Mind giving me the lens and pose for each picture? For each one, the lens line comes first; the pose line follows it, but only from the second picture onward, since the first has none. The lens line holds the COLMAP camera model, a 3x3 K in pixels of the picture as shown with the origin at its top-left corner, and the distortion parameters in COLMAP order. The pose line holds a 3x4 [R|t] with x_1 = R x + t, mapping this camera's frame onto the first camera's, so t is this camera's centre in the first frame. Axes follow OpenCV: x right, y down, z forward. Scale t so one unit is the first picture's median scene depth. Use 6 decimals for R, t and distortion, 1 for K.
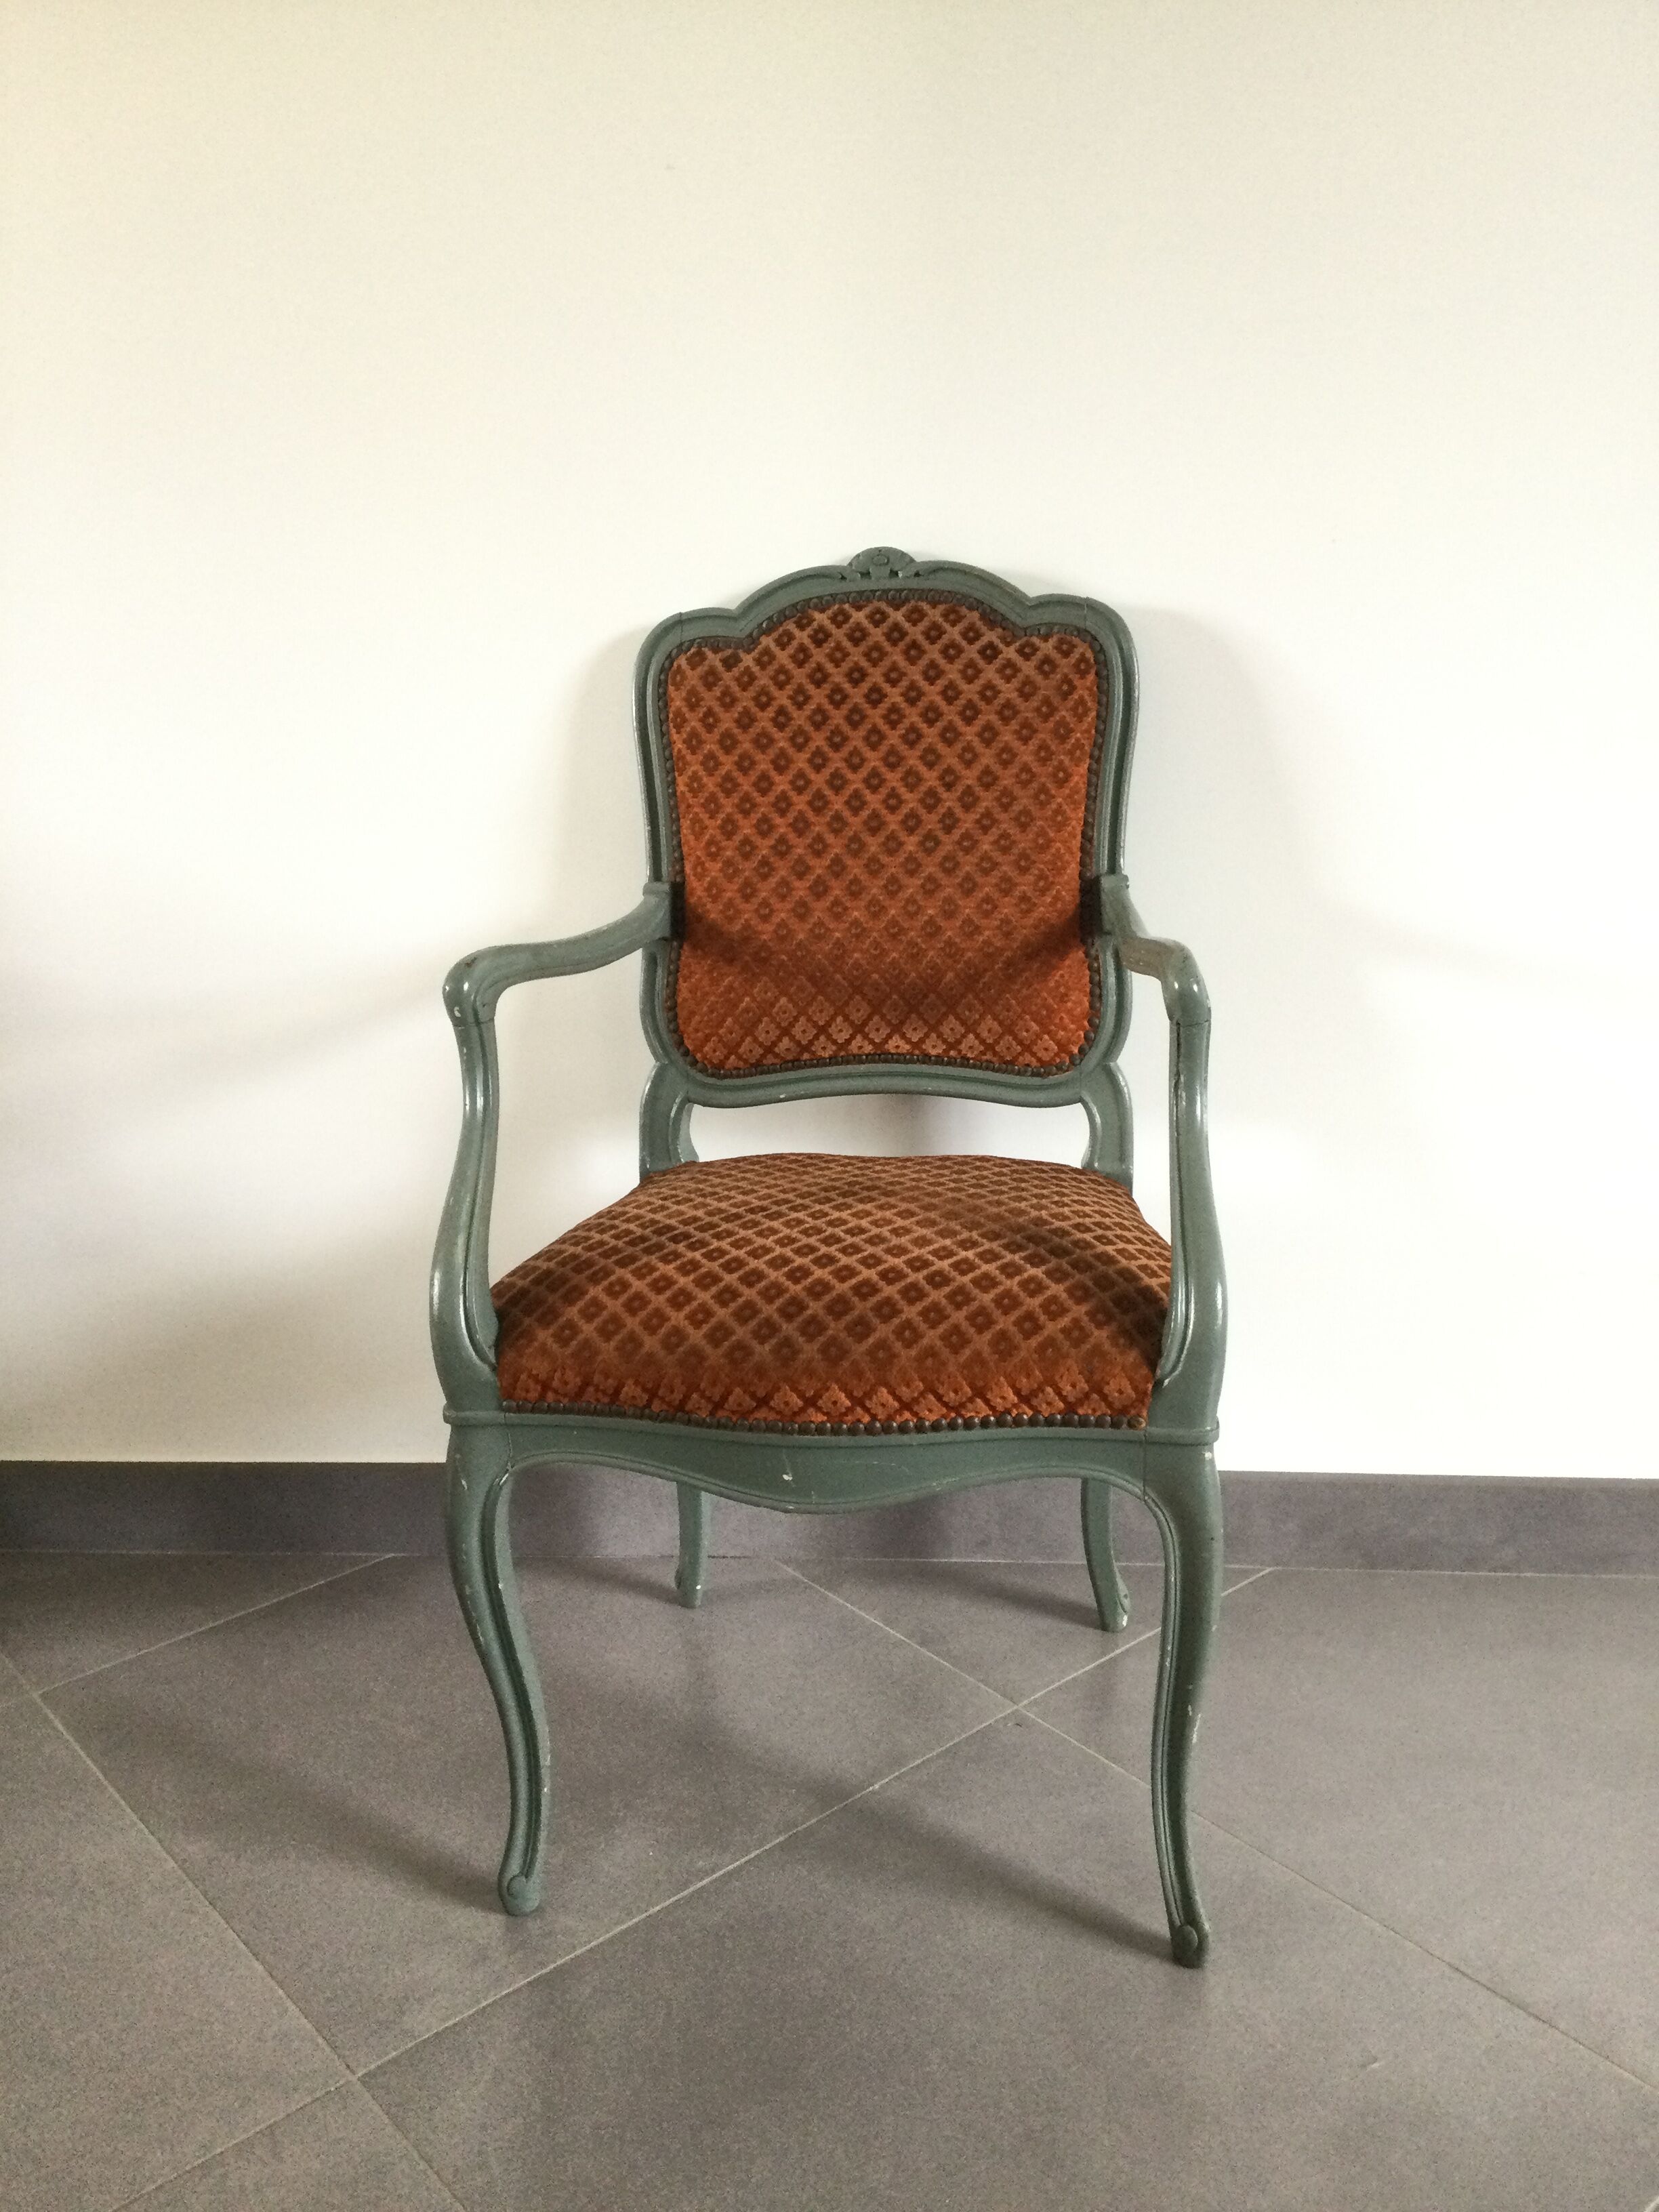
lens RADIAL K [[1979.4, 0, 834.6], [0, 1979.4, 1101.5], [0, 0, 1]] dist [0.123351, -0.214776]
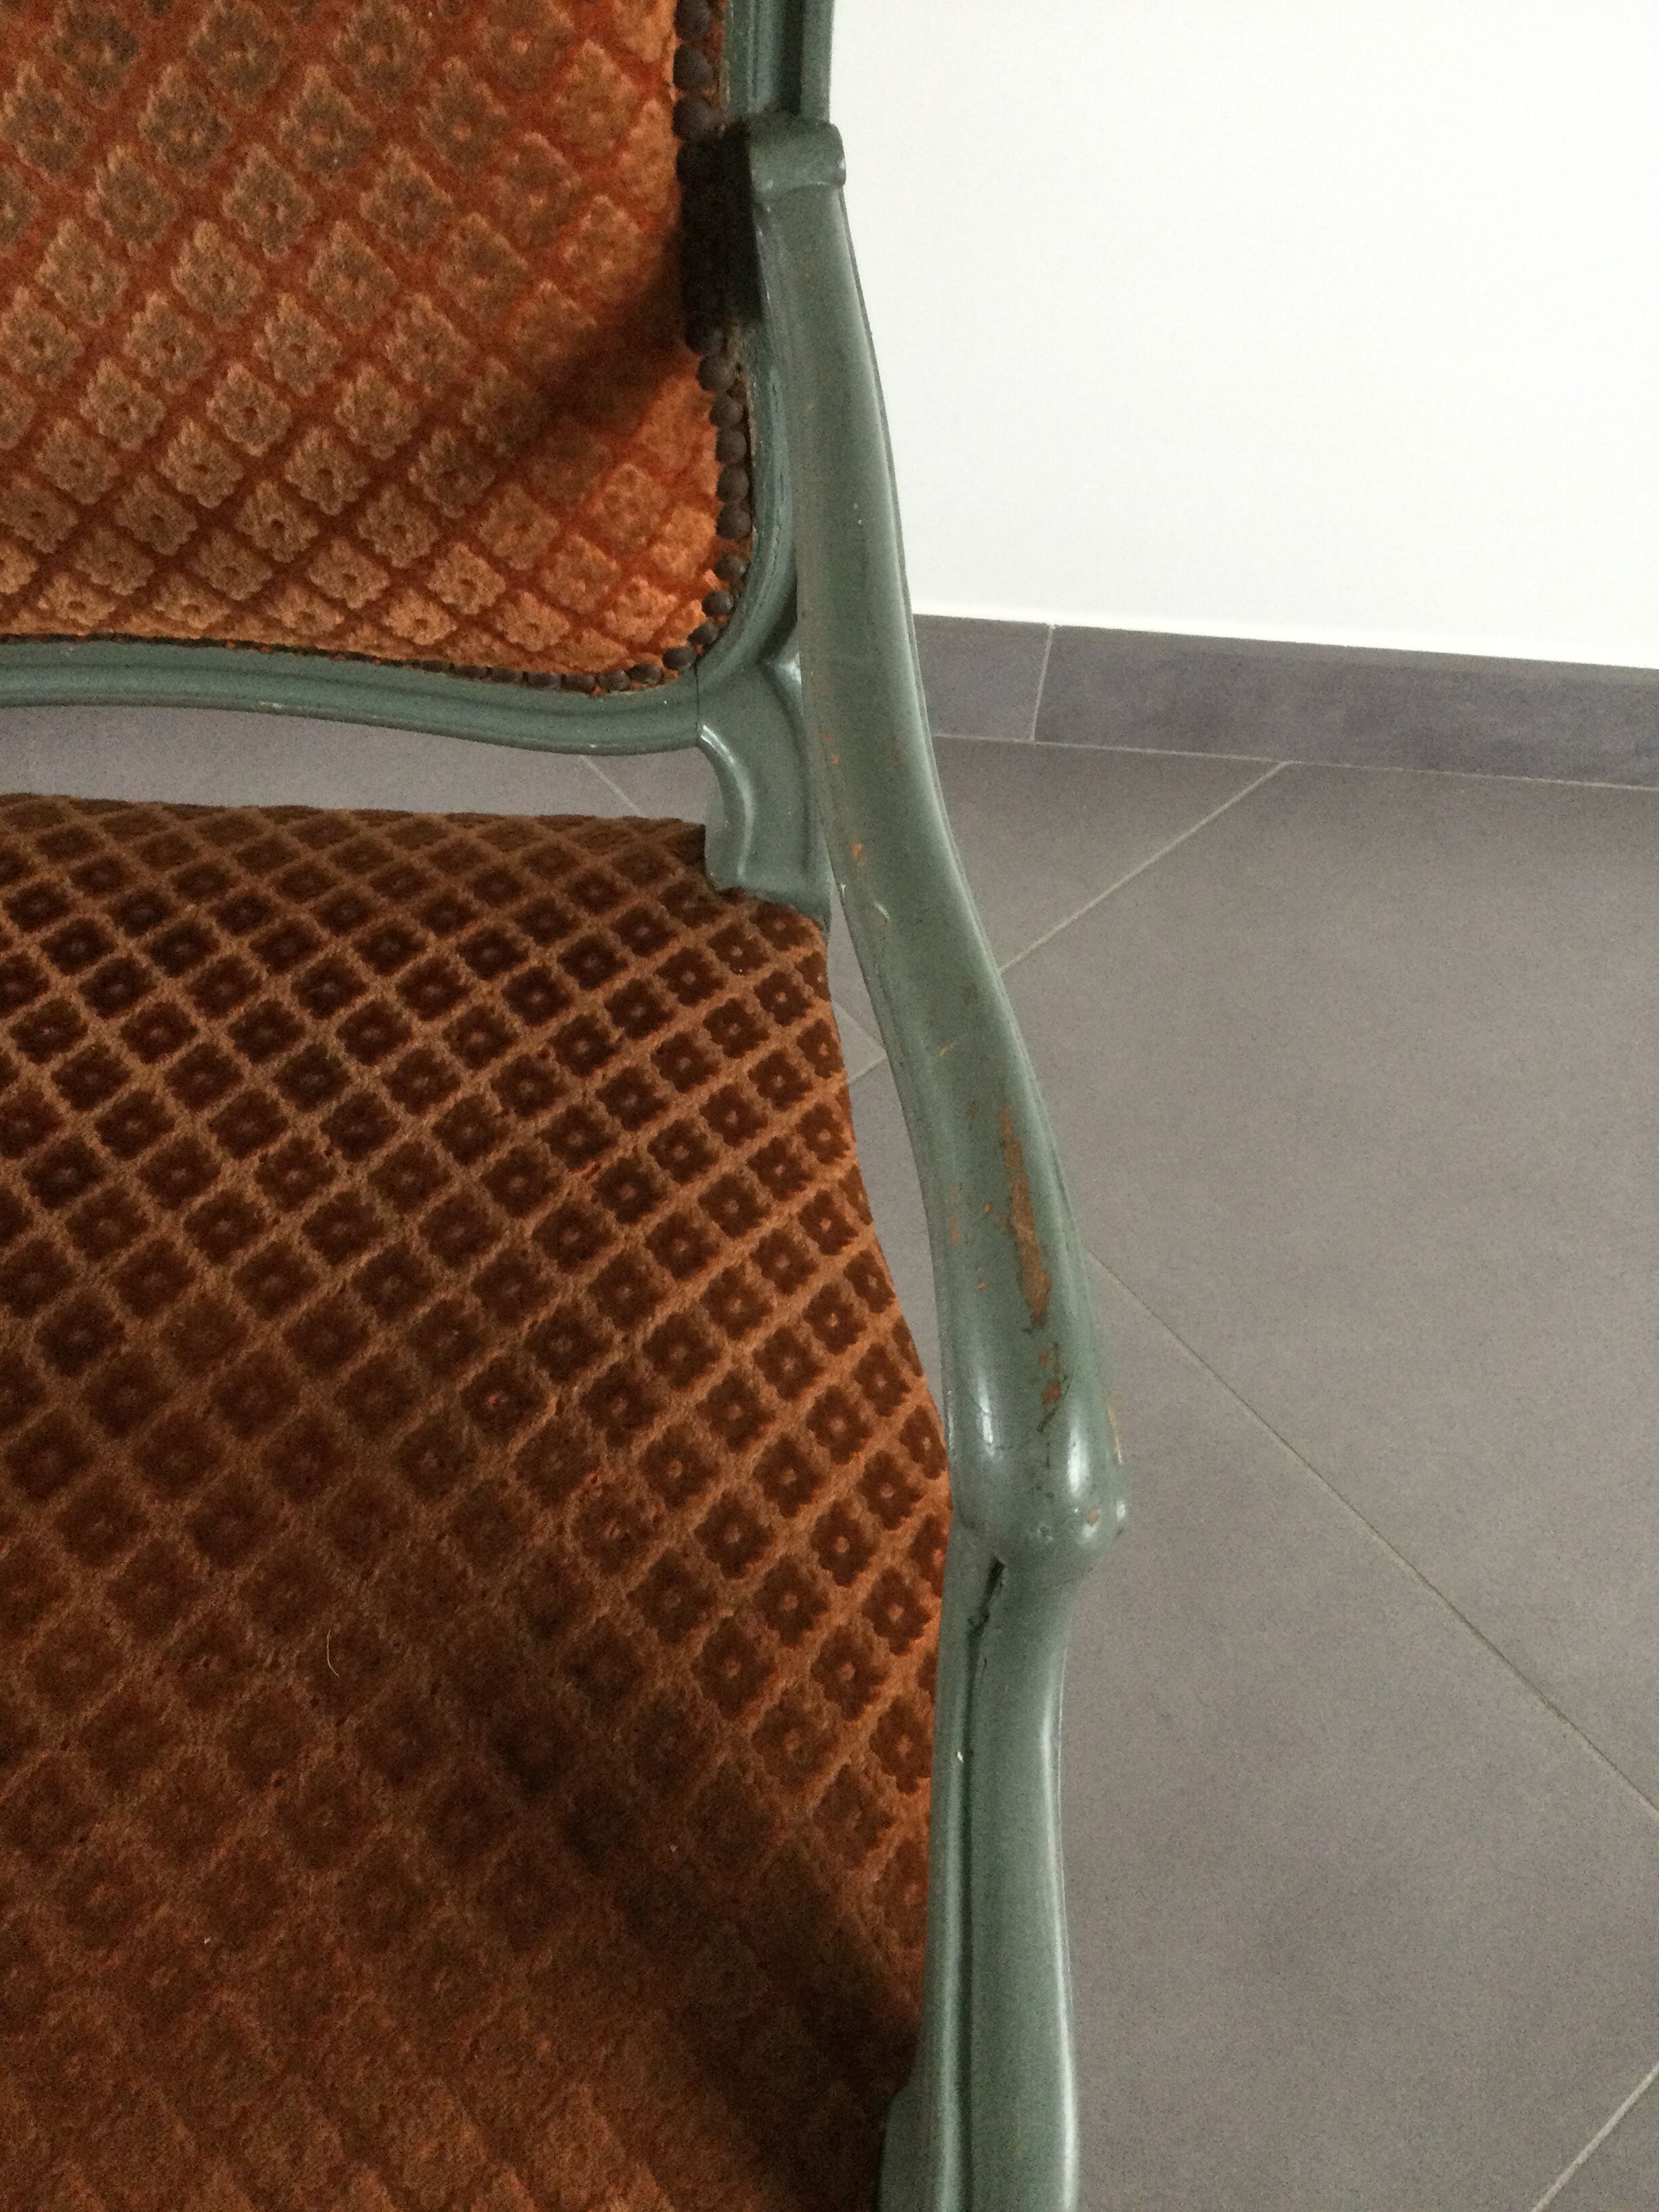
lens RADIAL K [[1979.4, 0, 829.6], [0, 1979.4, 1095.8], [0, 0, 1]] dist [0.123351, -0.214776]
pose [[0.990472, -0.072639, 0.116997, 0.102564], [-0.027721, 0.727017, 0.686060, -0.215022], [-0.134893, -0.682767, 0.718076, 0.701585]]
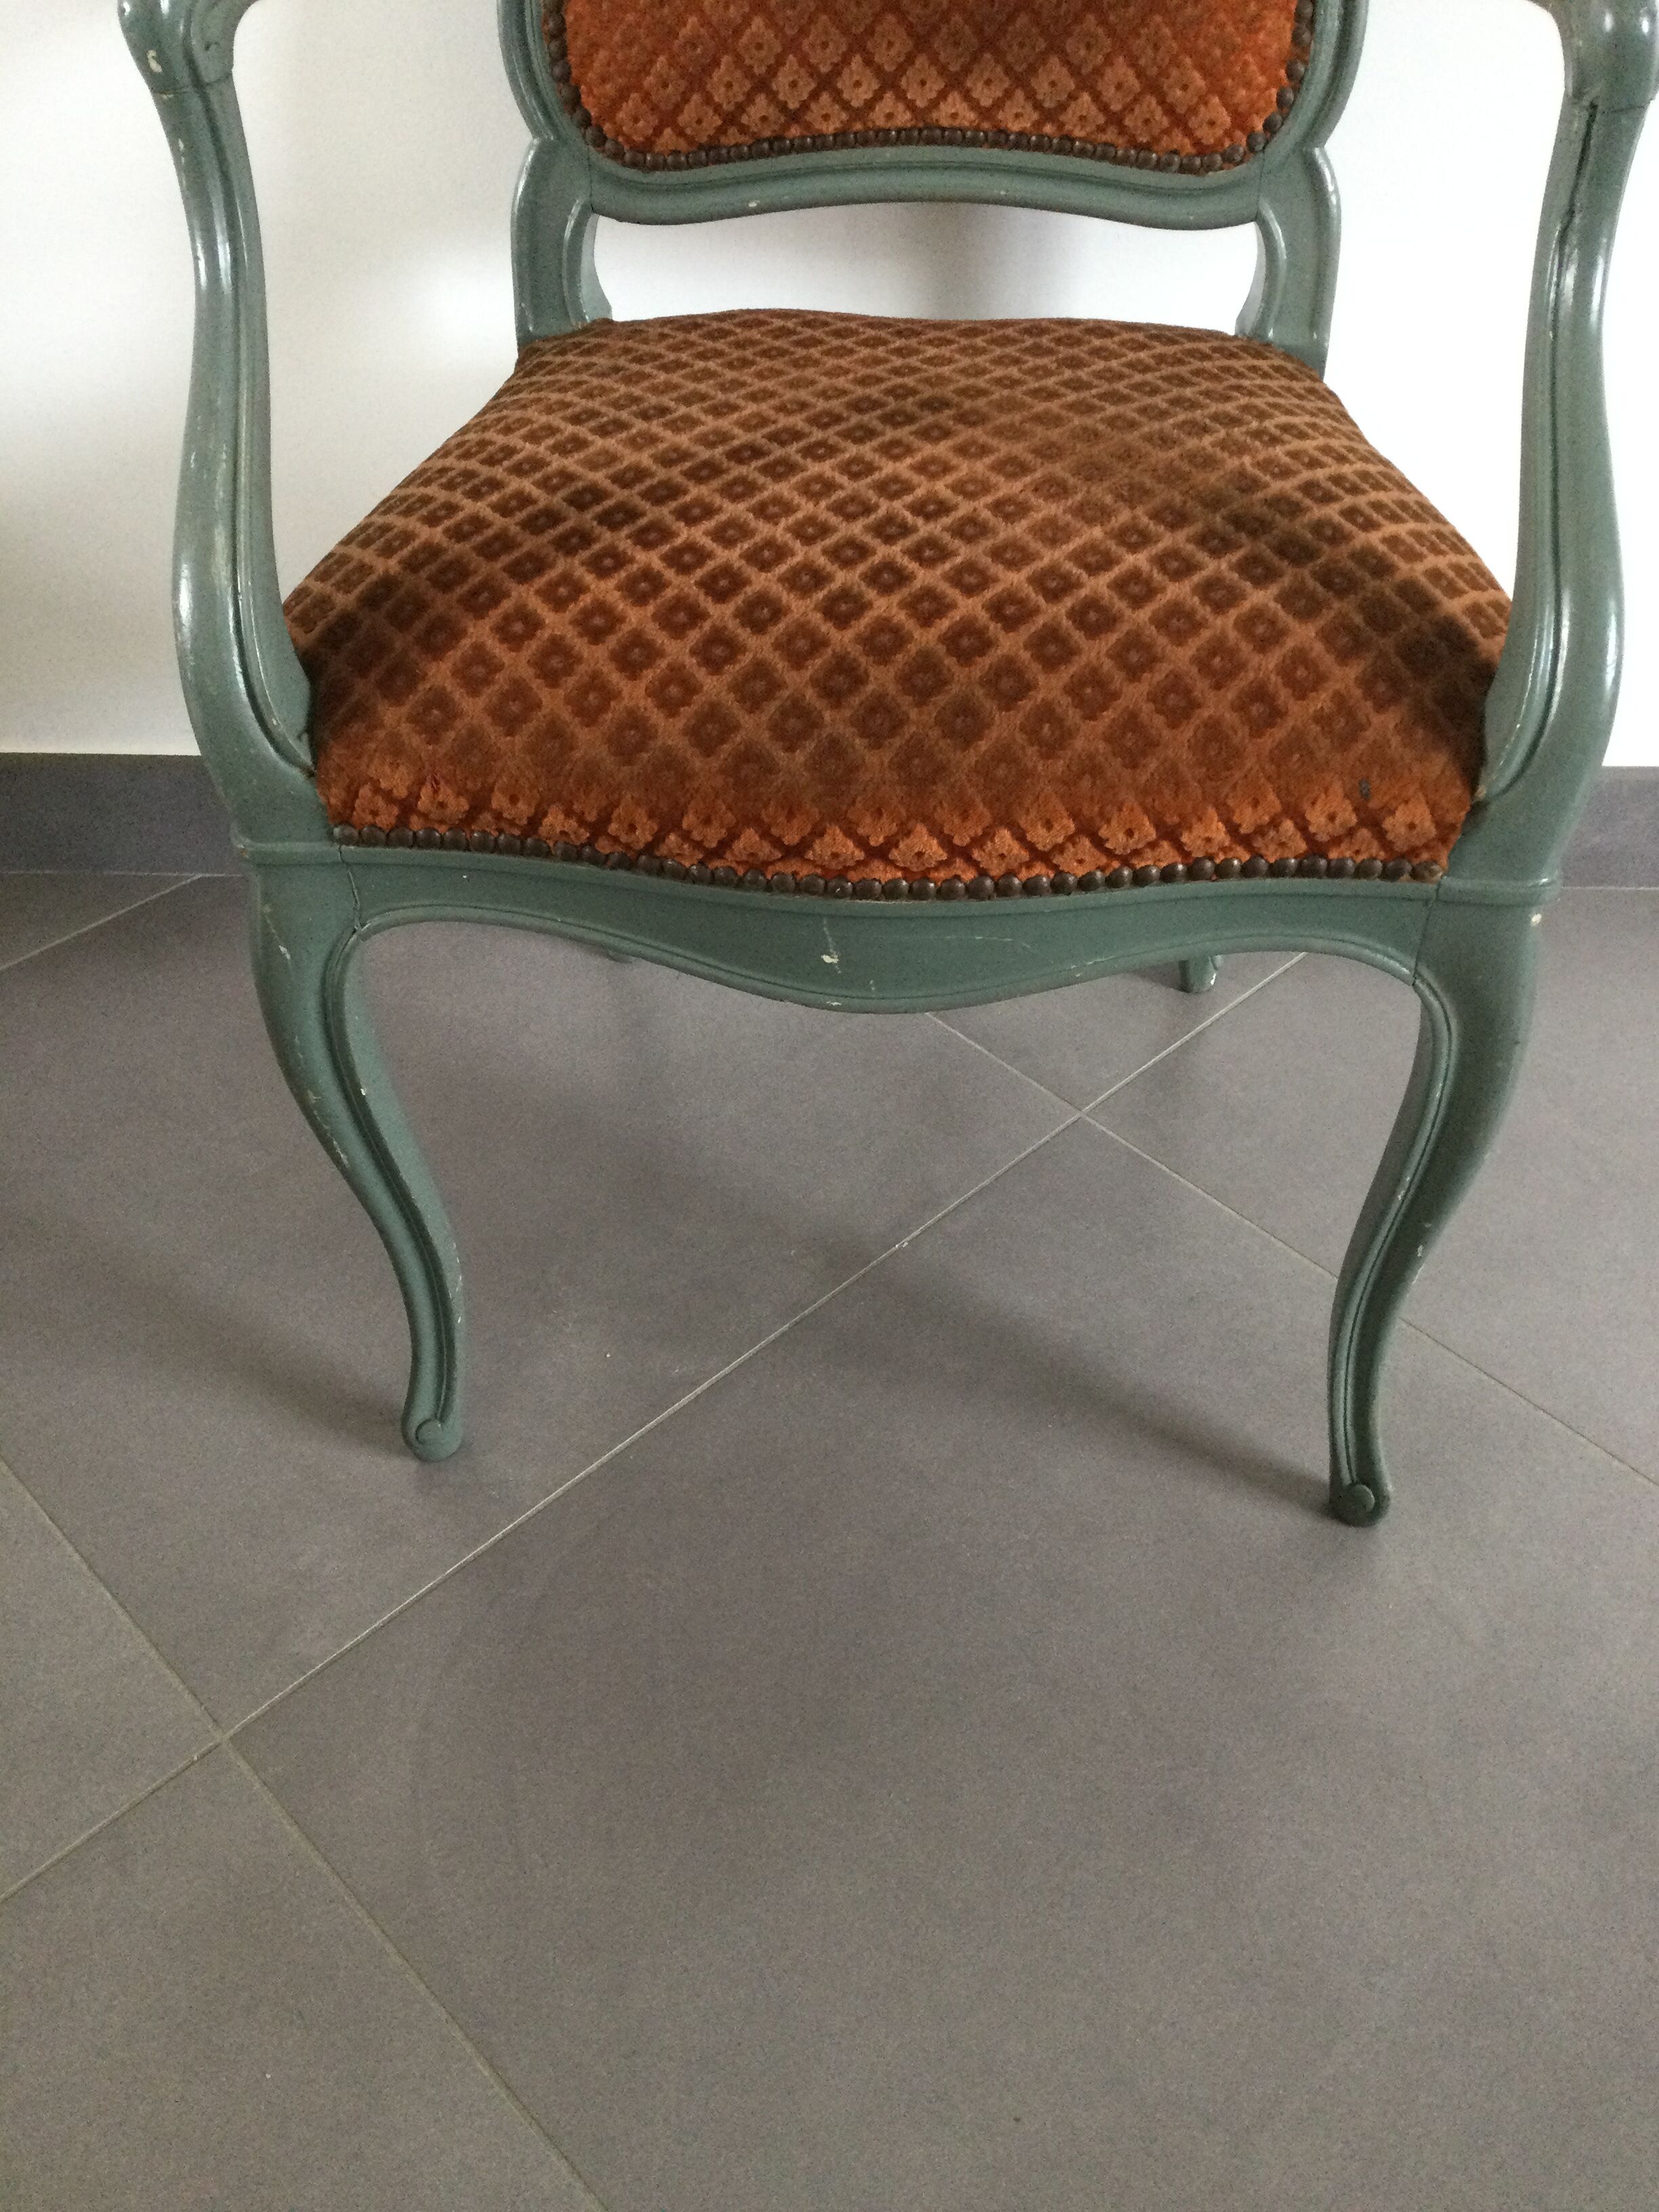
lens RADIAL K [[1979.4, 0, 838.1], [0, 1979.4, 1103.8], [0, 0, 1]] dist [0.123351, -0.214776]
pose [[0.997366, -0.026050, 0.067692, -0.050892], [-0.006802, 0.895572, 0.444864, -0.031334], [-0.072211, -0.444153, 0.893036, 0.358791]]
